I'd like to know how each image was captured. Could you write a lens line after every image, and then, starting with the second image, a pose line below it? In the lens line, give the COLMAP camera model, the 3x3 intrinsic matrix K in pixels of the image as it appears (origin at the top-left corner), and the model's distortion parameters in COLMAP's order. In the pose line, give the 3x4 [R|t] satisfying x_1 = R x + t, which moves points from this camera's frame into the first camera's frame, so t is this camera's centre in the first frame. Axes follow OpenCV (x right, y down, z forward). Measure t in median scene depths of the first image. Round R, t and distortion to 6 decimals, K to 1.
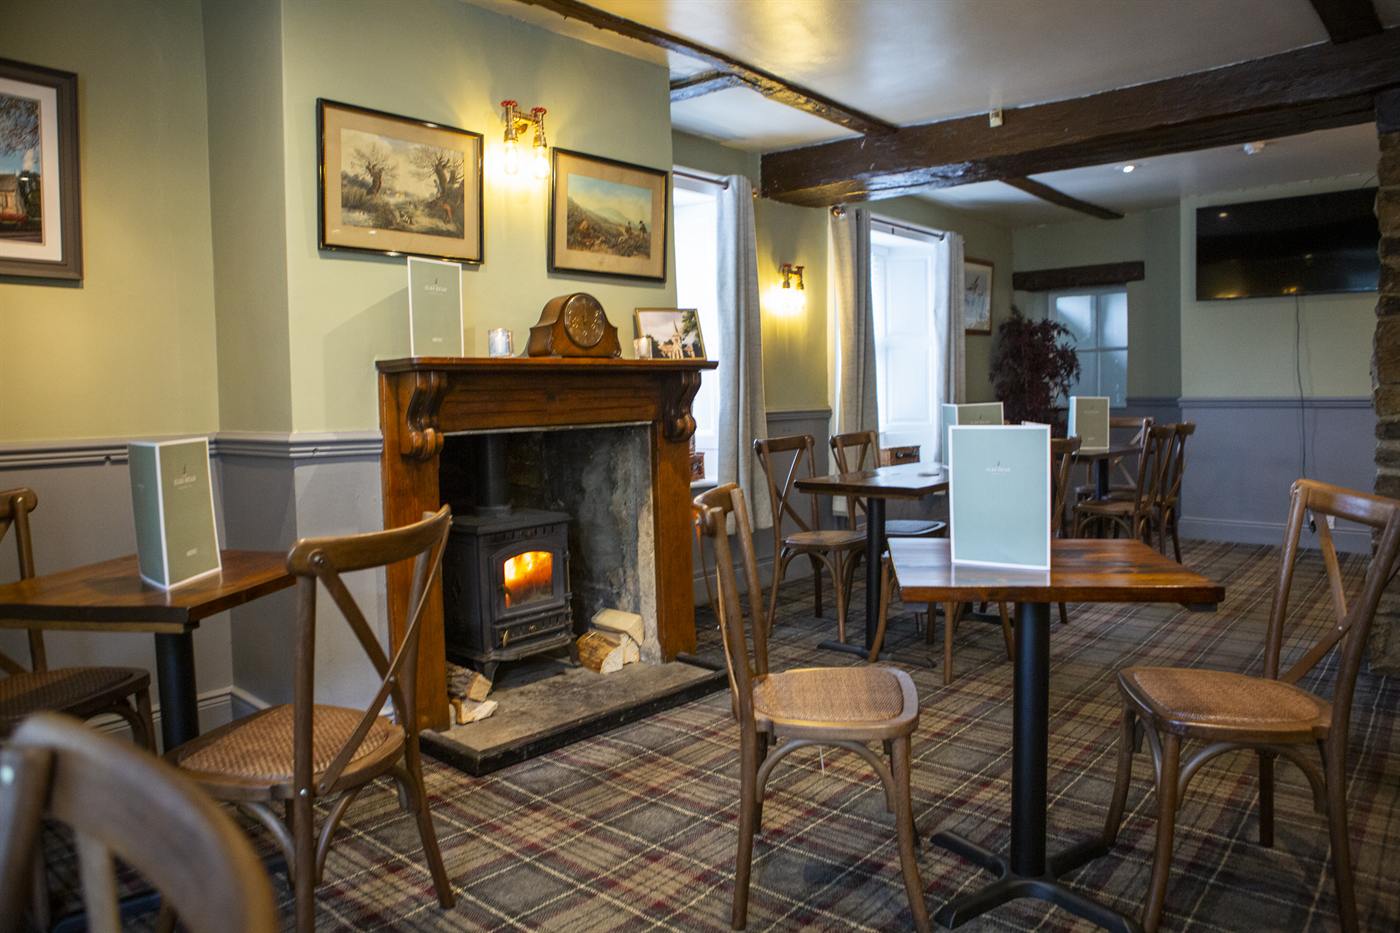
lens RADIAL K [[965.3, 0, 709.8], [0, 965.3, 455.9], [0, 0, 1]] dist [-0.097474, 0.067771]
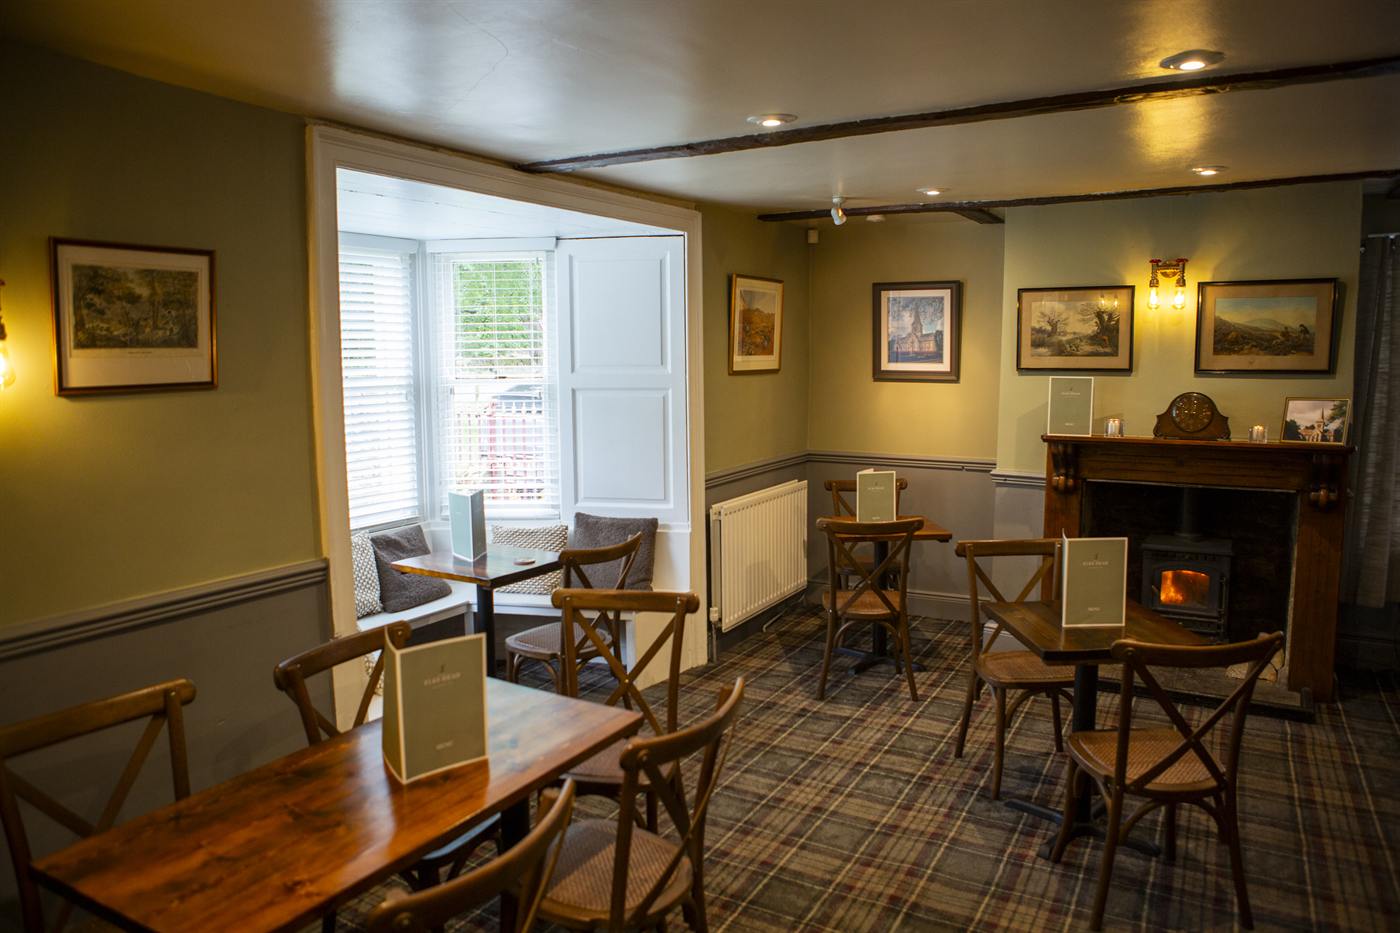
lens RADIAL K [[965.3, 0, 695.6], [0, 965.3, 460.9], [0, 0, 1]] dist [-0.097474, 0.067771]
pose [[0.187839, 0.125267, -0.974179, 1.080885], [-0.063290, 0.991316, 0.115267, -0.184665], [0.980159, 0.040004, 0.194136, 0.037504]]
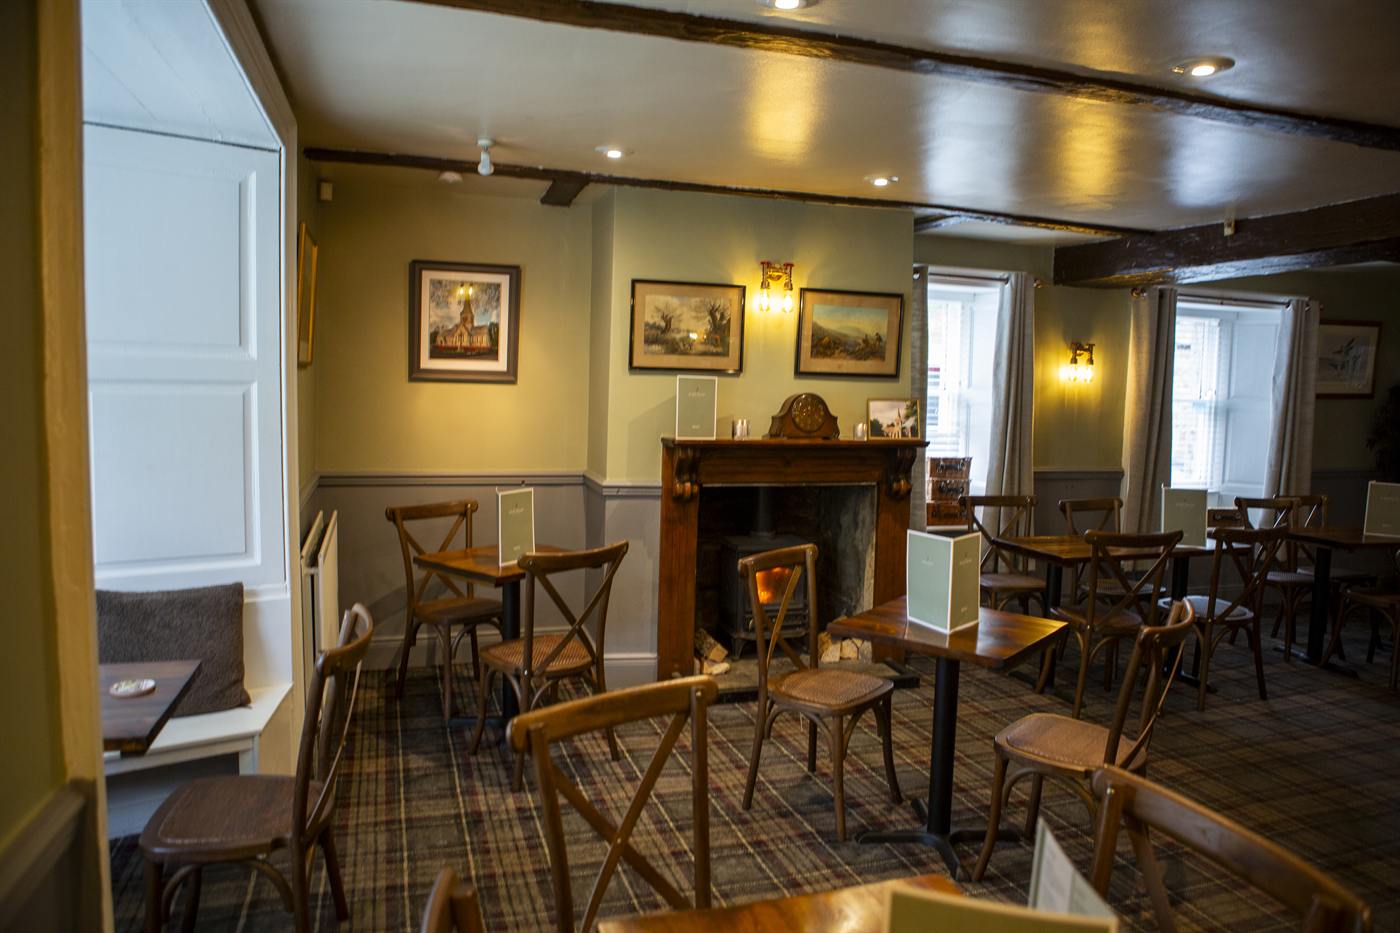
lens RADIAL K [[965.3, 0, 705.8], [0, 965.3, 463.0], [0, 0, 1]] dist [-0.097474, 0.067771]
pose [[0.855306, 0.082555, -0.511504, 0.482276], [-0.075259, 0.996550, 0.034996, -0.105761], [0.512628, 0.008563, 0.858568, -0.310020]]
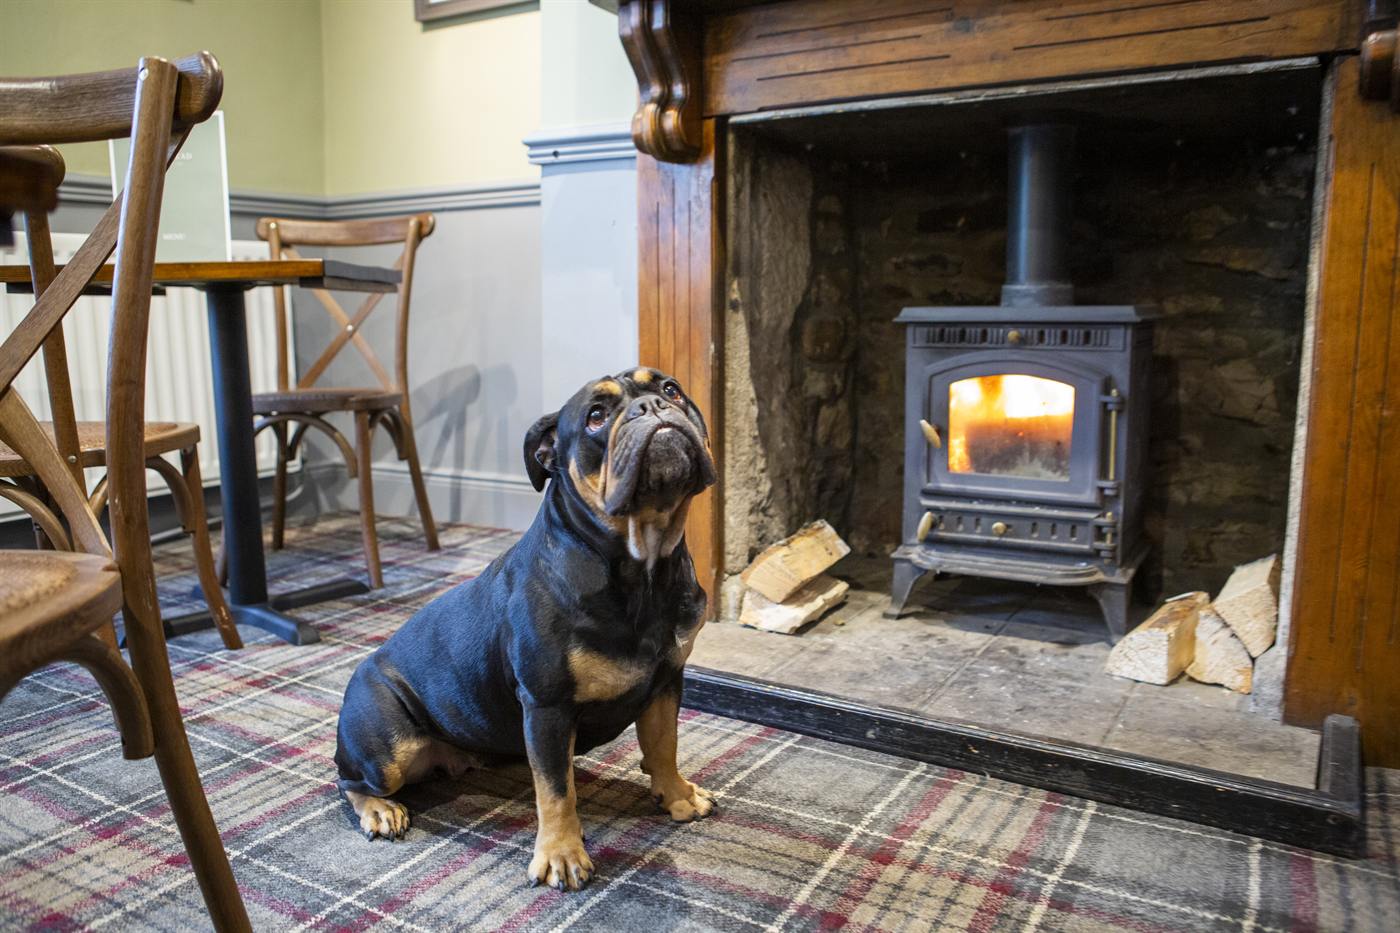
lens RADIAL K [[1058.9, 0, 687.0], [0, 1058.9, 460.2], [0, 0, 1]] dist [-0.054804, 0.018479]
pose [[0.173932, 0.163974, -0.971010, 0.343440], [-0.065520, 0.985781, 0.154733, 0.078169], [0.982576, 0.036707, 0.182202, 0.810737]]
